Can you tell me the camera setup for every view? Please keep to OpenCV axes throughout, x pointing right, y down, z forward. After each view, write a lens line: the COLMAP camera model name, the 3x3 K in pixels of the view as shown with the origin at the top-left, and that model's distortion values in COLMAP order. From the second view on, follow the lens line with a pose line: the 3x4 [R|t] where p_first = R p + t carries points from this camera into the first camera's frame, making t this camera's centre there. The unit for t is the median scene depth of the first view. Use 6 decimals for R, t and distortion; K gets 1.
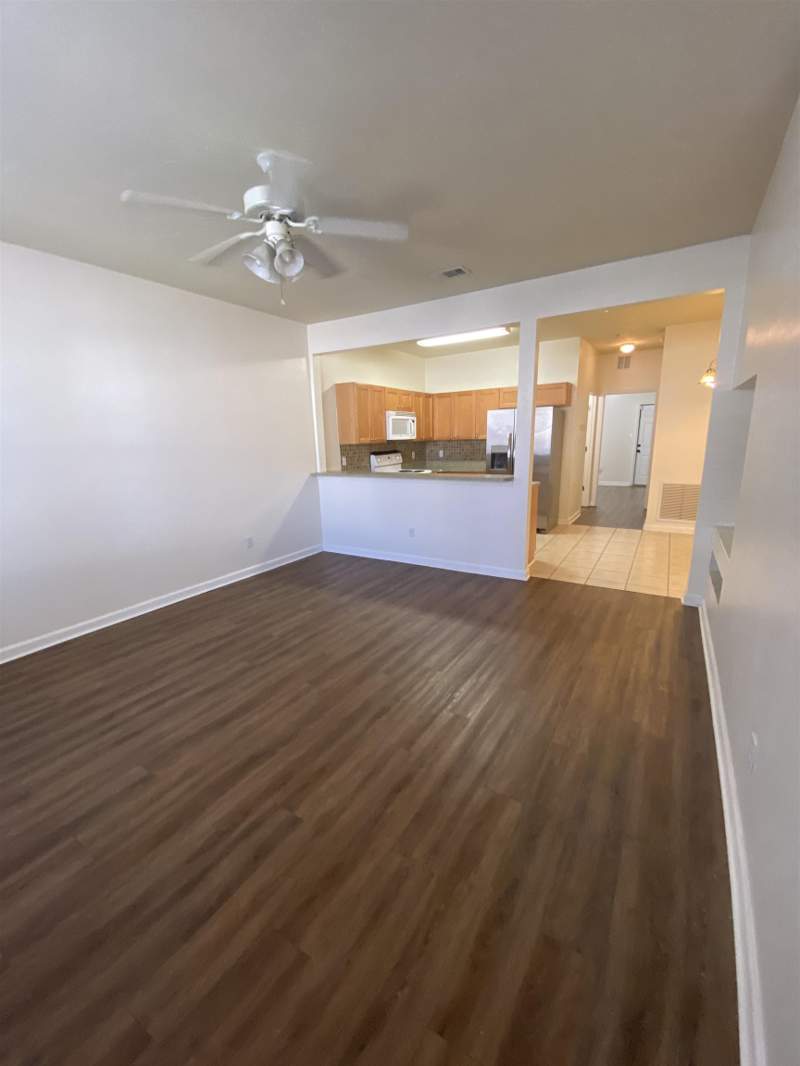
lens RADIAL K [[430.2, 0, 405.0], [0, 430.2, 534.2], [0, 0, 1]] dist [0.036450, -0.020849]
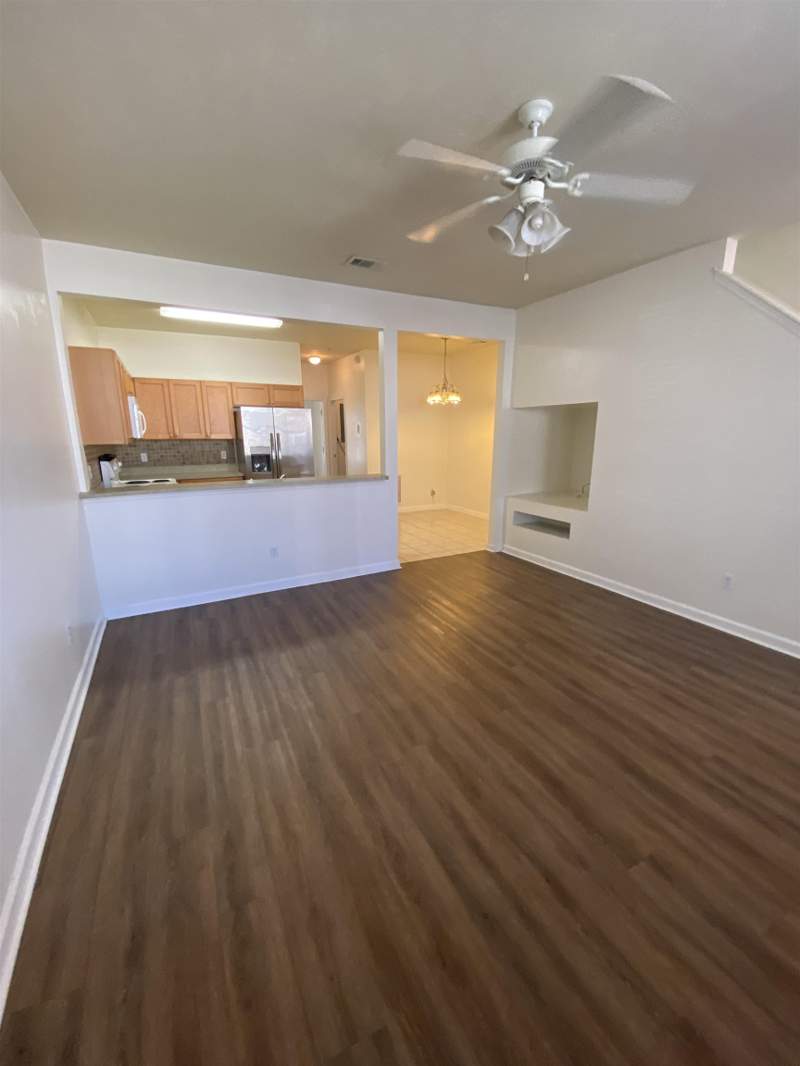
lens RADIAL K [[430.2, 0, 405.0], [0, 430.2, 534.2], [0, 0, 1]] dist [0.036450, -0.020849]
pose [[0.505108, -0.178707, 0.844351, -0.661280], [0.183652, 0.978177, 0.097167, -0.087063], [-0.843290, 0.105986, 0.526905, 0.431573]]
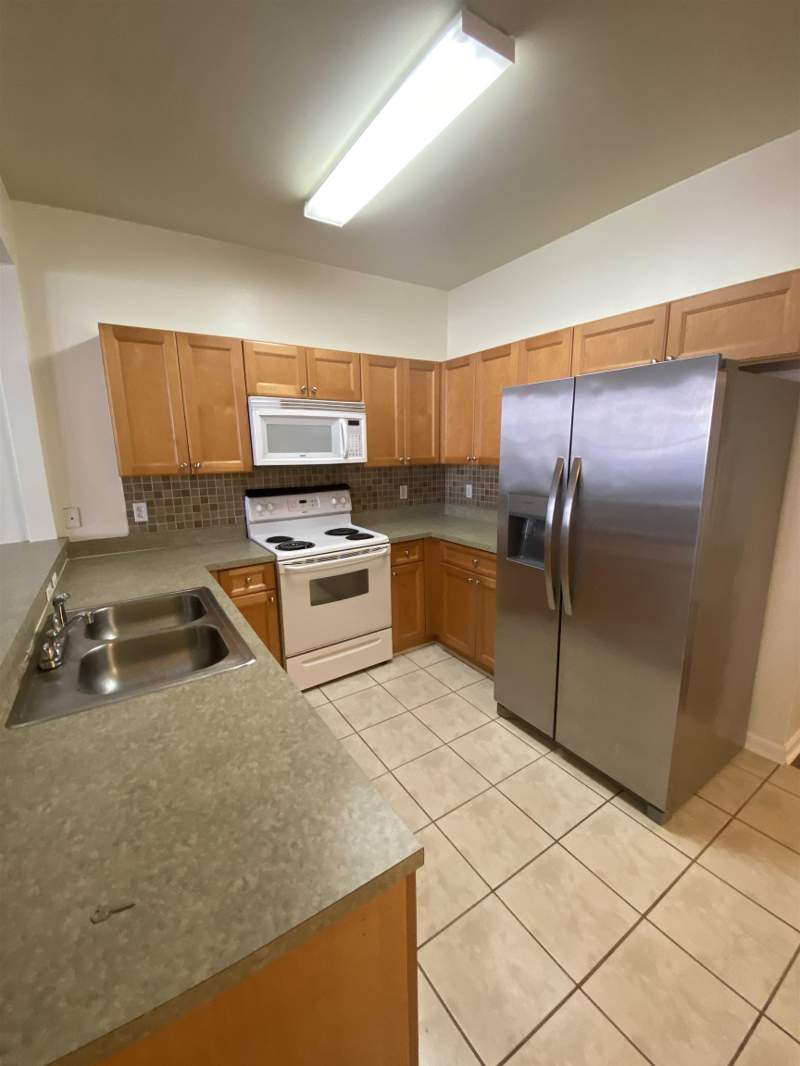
lens RADIAL K [[430.4, 0, 407.9], [0, 430.4, 532.1], [0, 0, 1]] dist [0.019671, -0.020343]
pose [[0.902363, 0.095344, -0.420298, 0.424341], [-0.104176, 0.994557, 0.001952, -0.257440], [0.418197, 0.042023, 0.907384, 1.030477]]
